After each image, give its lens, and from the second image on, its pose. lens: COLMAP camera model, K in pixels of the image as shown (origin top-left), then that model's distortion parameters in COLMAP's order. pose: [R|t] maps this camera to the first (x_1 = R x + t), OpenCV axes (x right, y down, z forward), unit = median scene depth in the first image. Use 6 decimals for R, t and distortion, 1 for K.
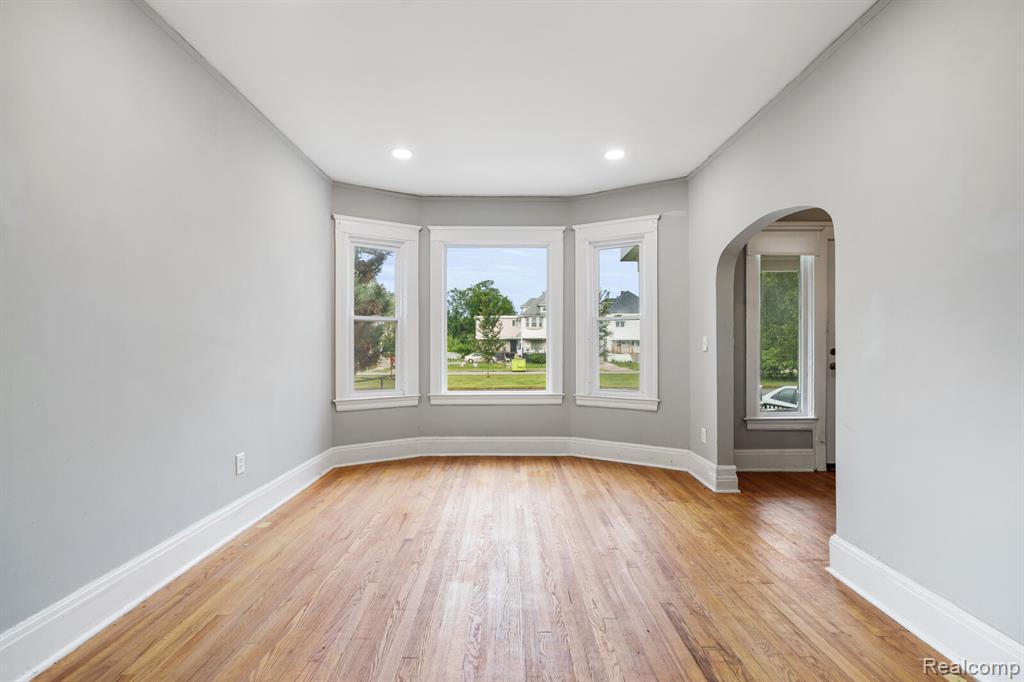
lens RADIAL K [[460.7, 0, 509.7], [0, 460.7, 343.3], [0, 0, 1]] dist [-0.005001, -0.000132]
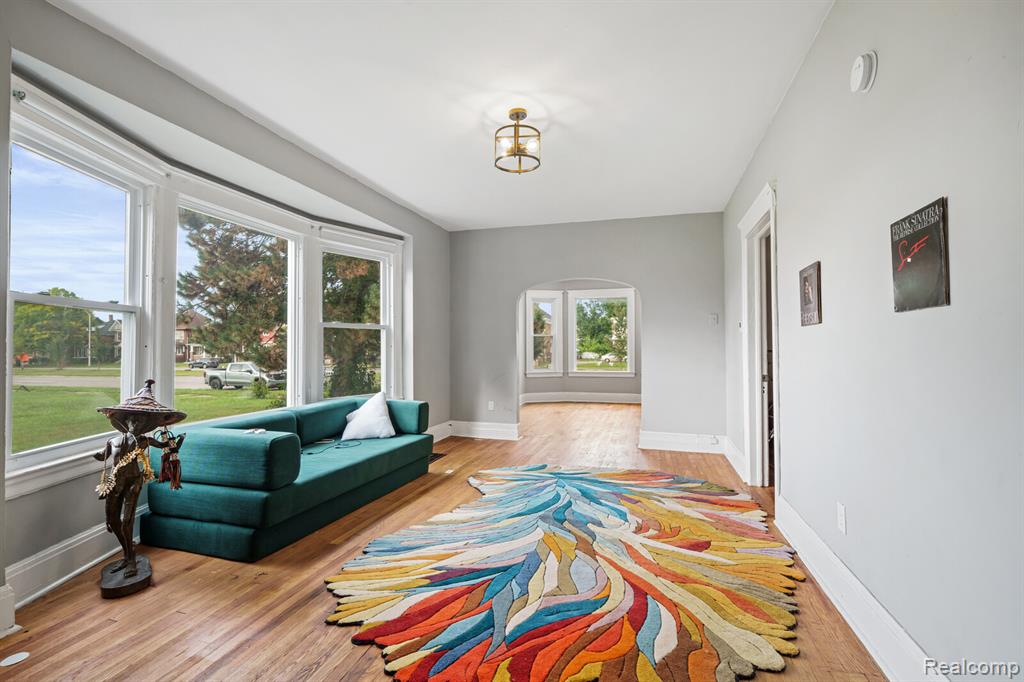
lens RADIAL K [[460.7, 0, 511.9], [0, 460.7, 344.3], [0, 0, 1]] dist [-0.005001, -0.000132]
pose [[0.956959, -0.002890, -0.290207, 0.014123], [0.003555, 0.999992, 0.001762, -0.001171], [0.290200, -0.002718, 0.956962, -0.080363]]
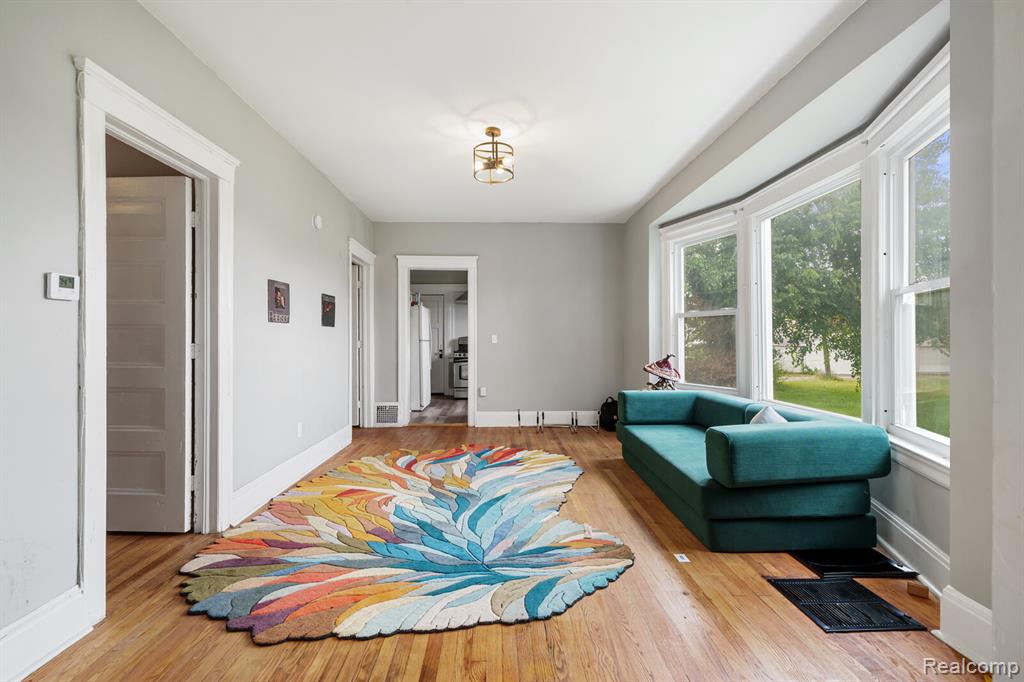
lens RADIAL K [[460.7, 0, 513.2], [0, 460.7, 338.9], [0, 0, 1]] dist [-0.005001, -0.000132]
pose [[-0.999611, 0.005684, -0.027311, 0.000337], [0.006106, 0.999863, -0.015381, 0.000212], [0.027219, -0.015541, -0.999509, 0.019141]]
